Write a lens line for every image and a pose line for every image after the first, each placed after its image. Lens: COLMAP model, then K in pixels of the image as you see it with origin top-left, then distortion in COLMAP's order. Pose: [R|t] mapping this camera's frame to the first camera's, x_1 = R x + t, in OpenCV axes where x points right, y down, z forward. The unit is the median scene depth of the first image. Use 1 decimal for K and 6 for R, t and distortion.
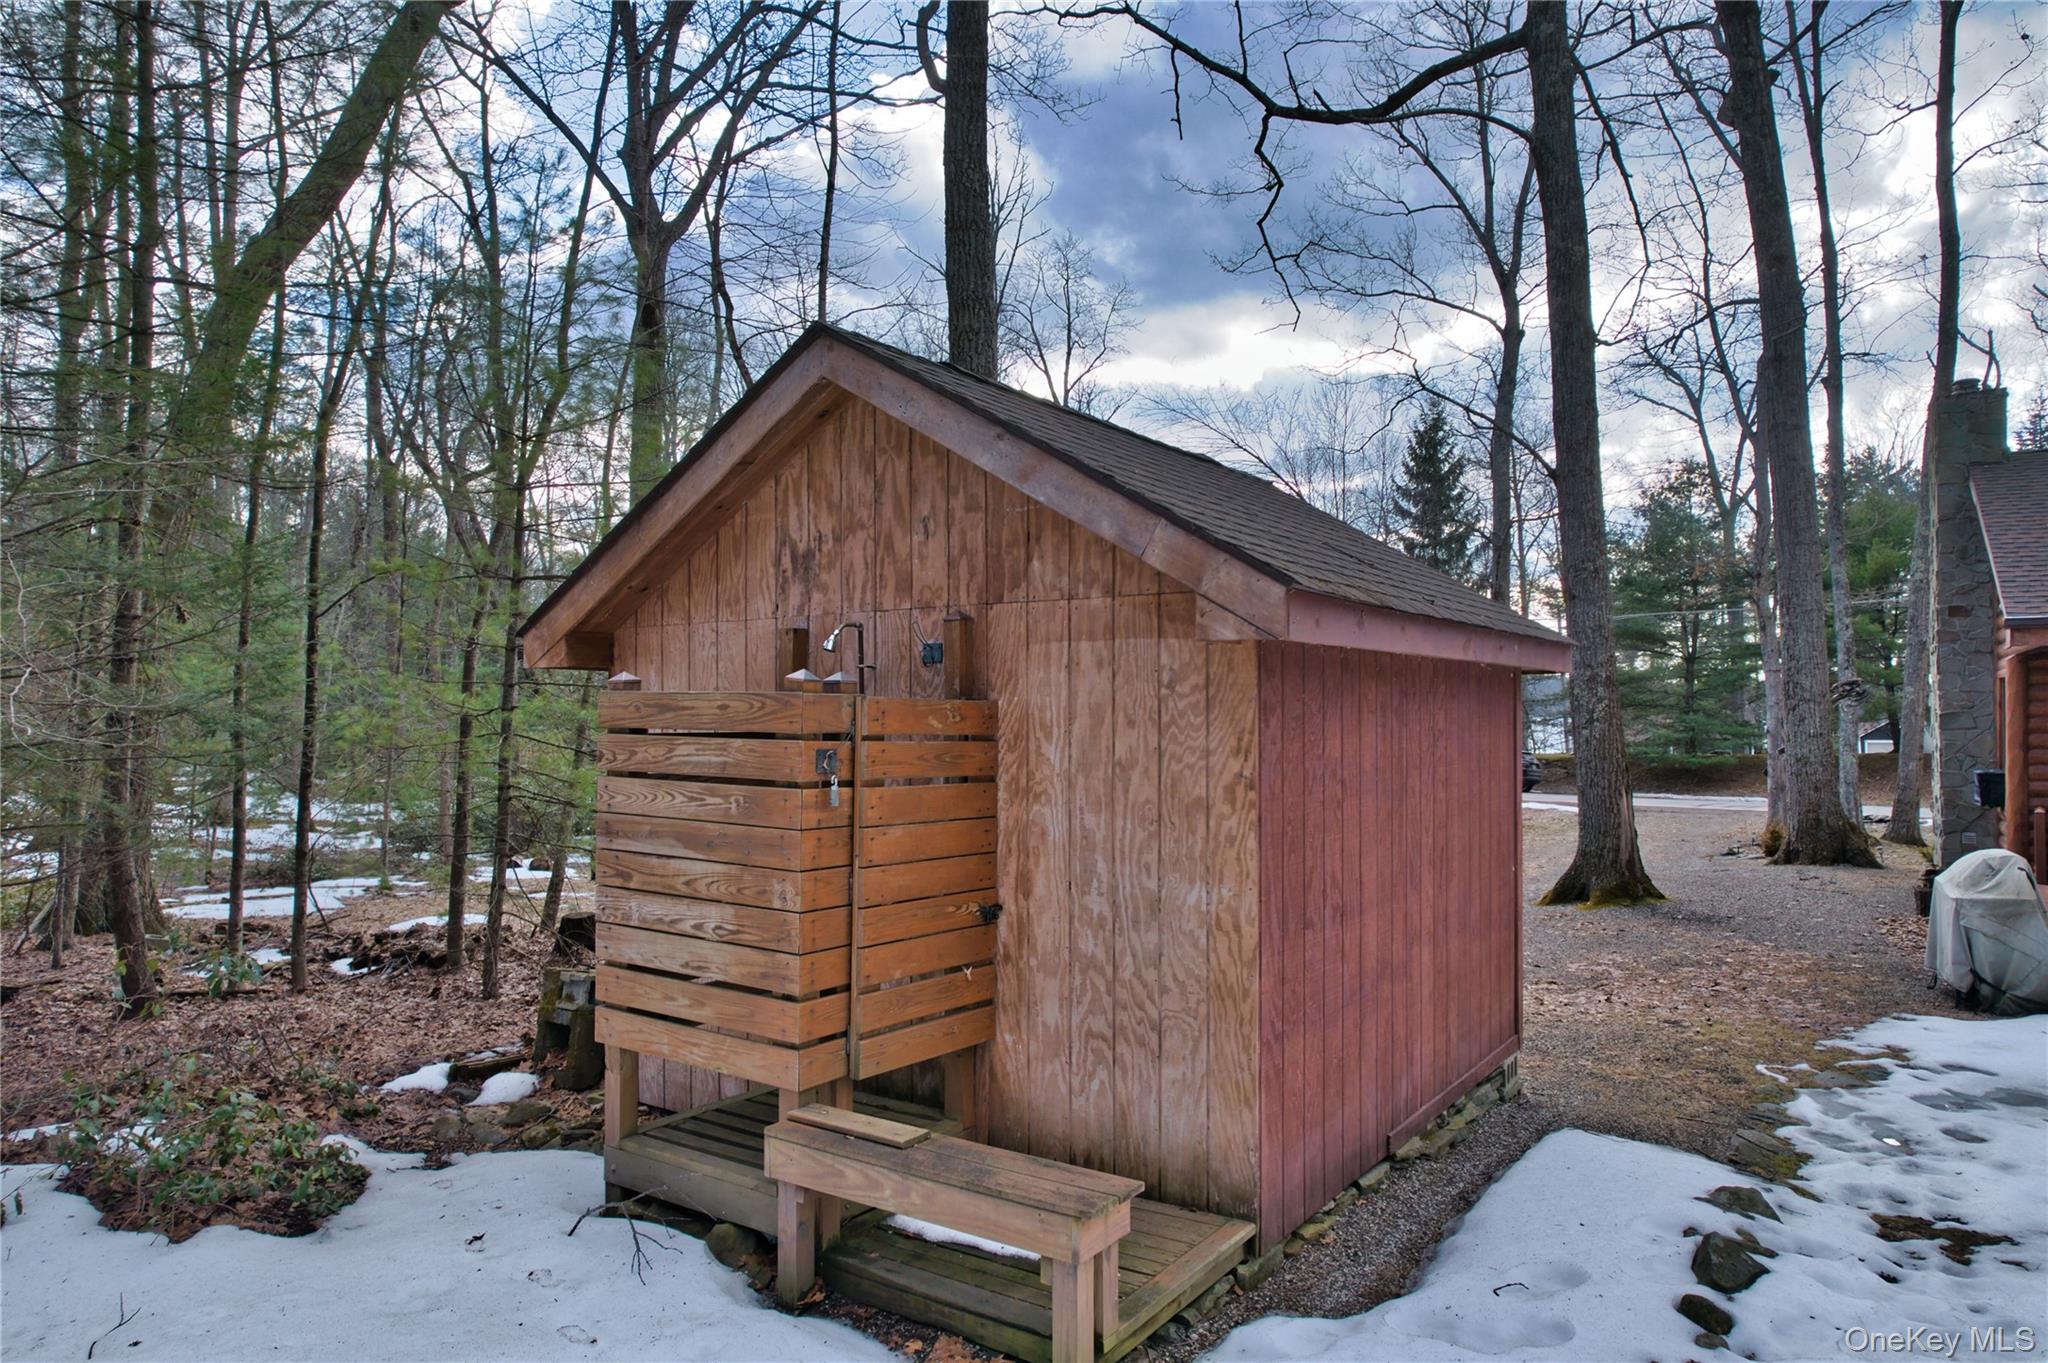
lens RADIAL K [[1316.1, 0, 1026.0], [0, 1316.1, 703.1], [0, 0, 1]] dist [-0.079836, 0.070584]
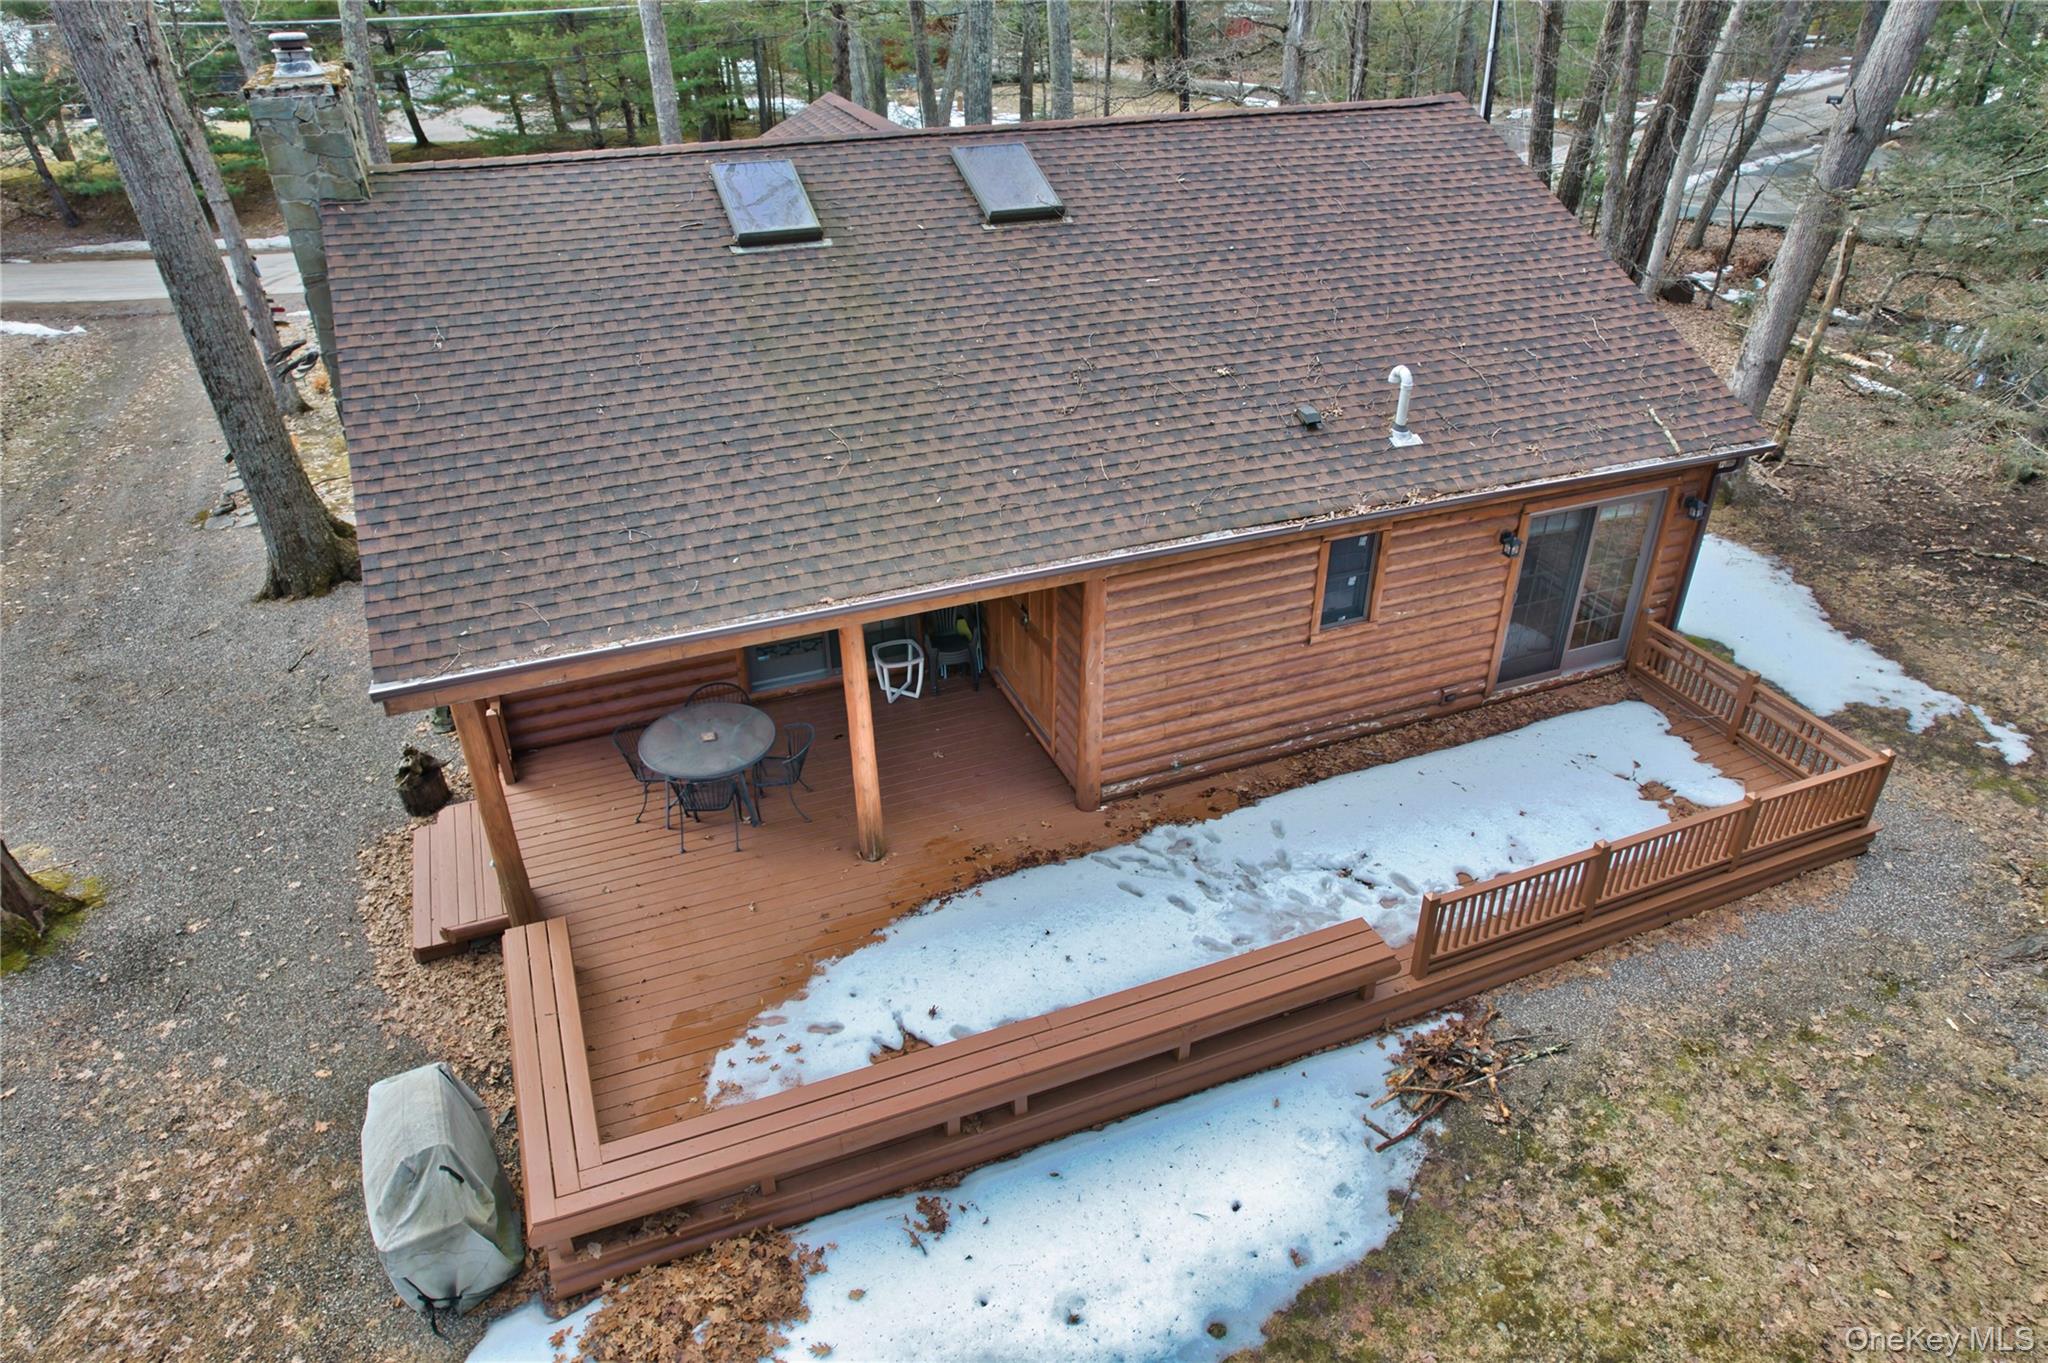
lens RADIAL K [[1316.1, 0, 1031.9], [0, 1316.1, 706.6], [0, 0, 1]] dist [-0.079836, 0.070584]
pose [[0.570184, -0.438348, 0.694796, 0.777339], [-0.002695, 0.844745, 0.535162, -0.735996], [-0.821513, -0.307013, 0.480479, 0.583850]]
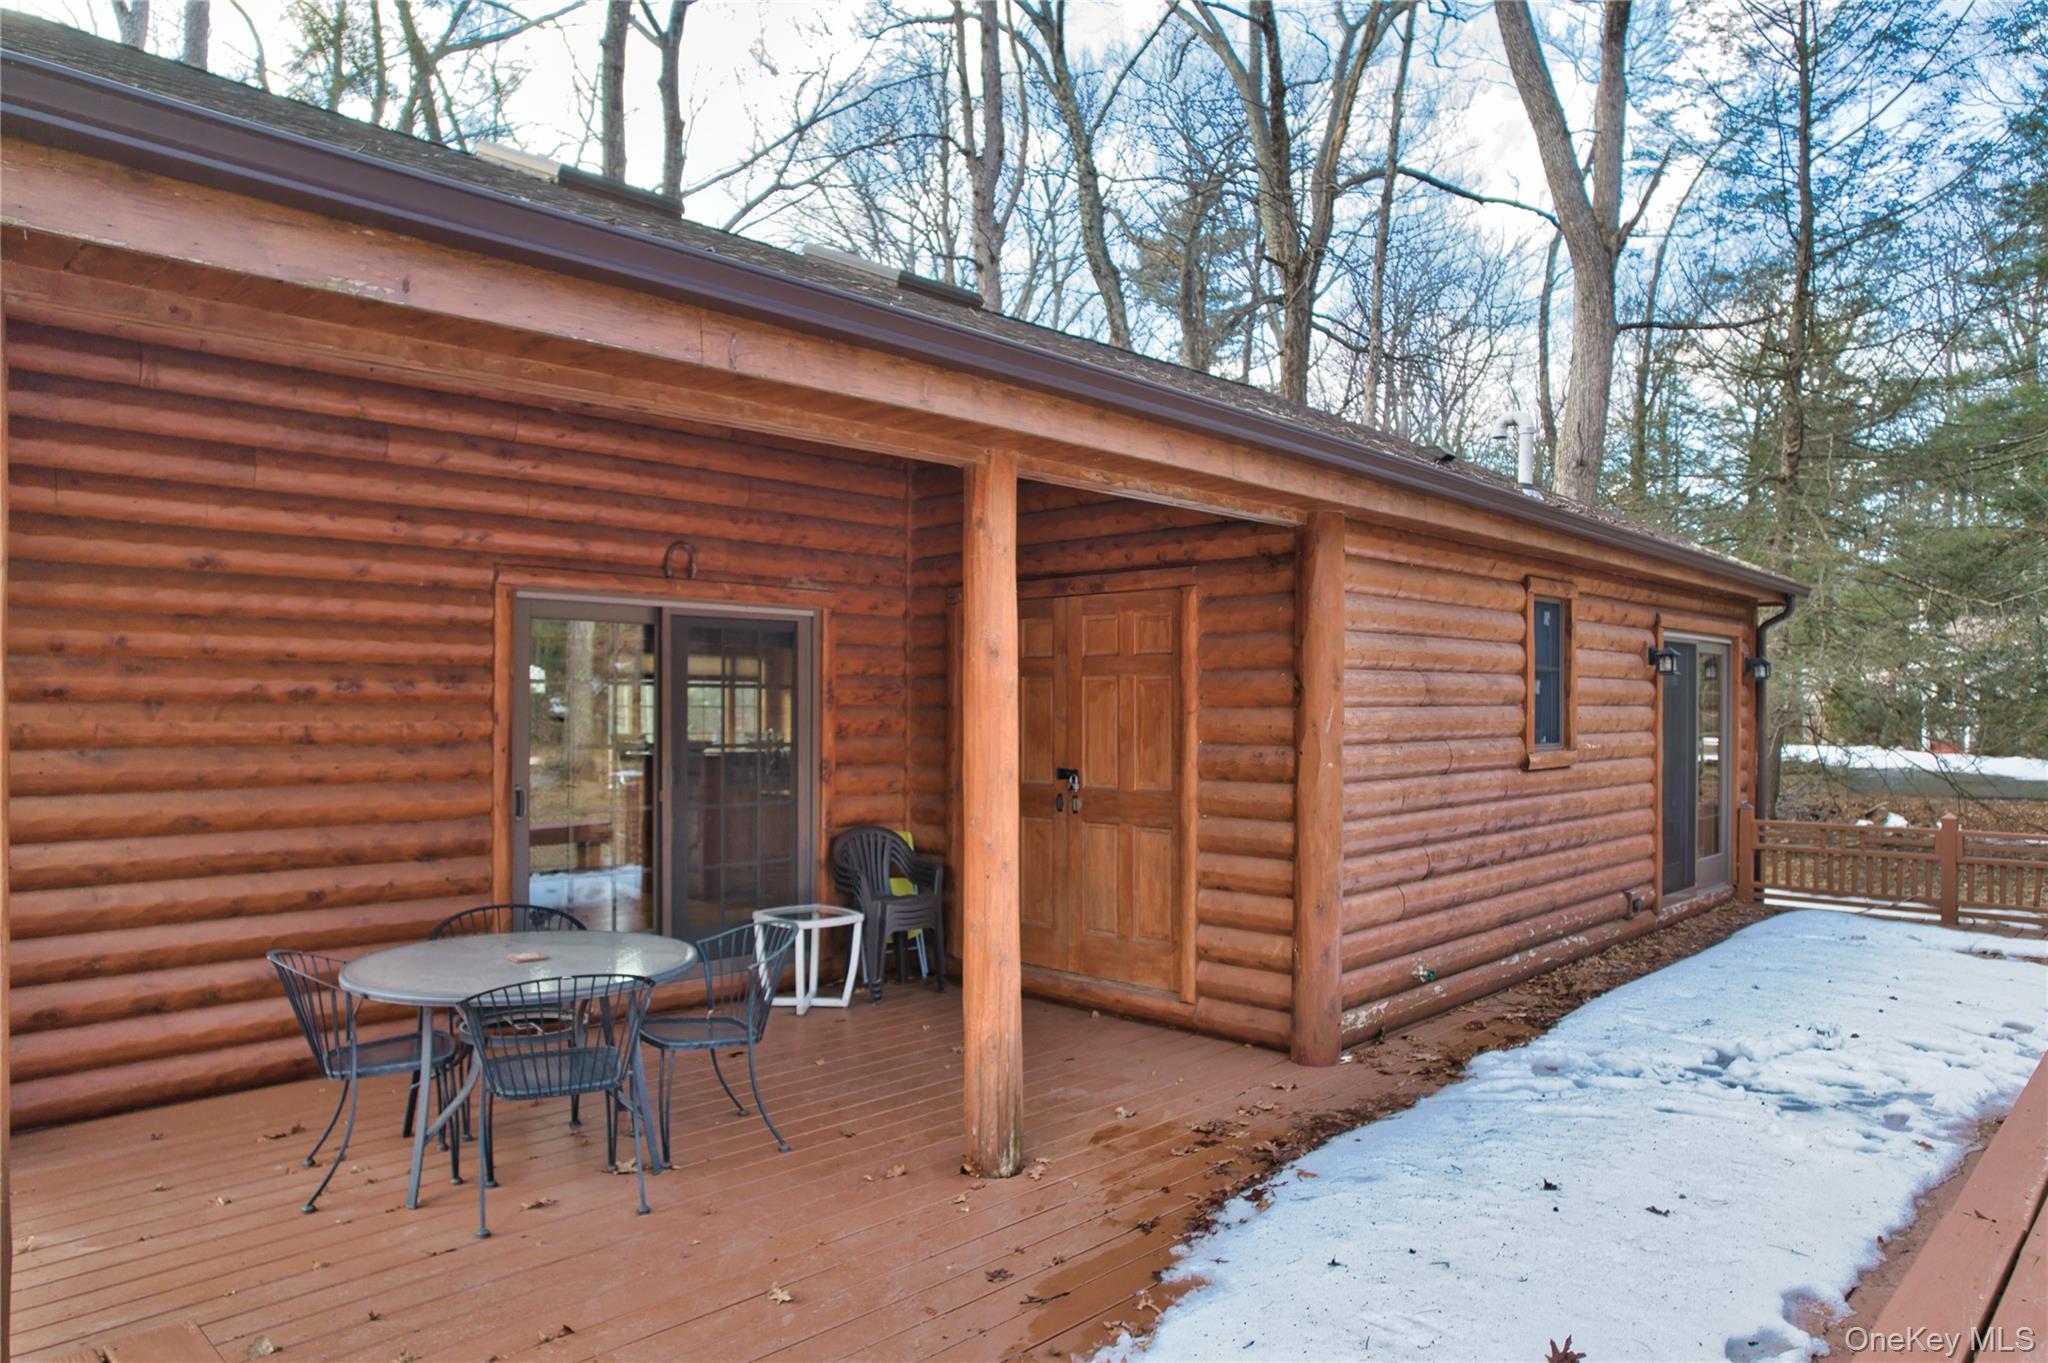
lens RADIAL K [[1316.1, 0, 1025.3], [0, 1316.1, 707.2], [0, 0, 1]] dist [-0.079836, 0.070584]
pose [[0.190469, -0.001731, 0.981692, 1.071268], [-0.006836, 0.999972, 0.003090, 0.043438], [-0.981669, -0.007300, 0.190452, 1.321186]]
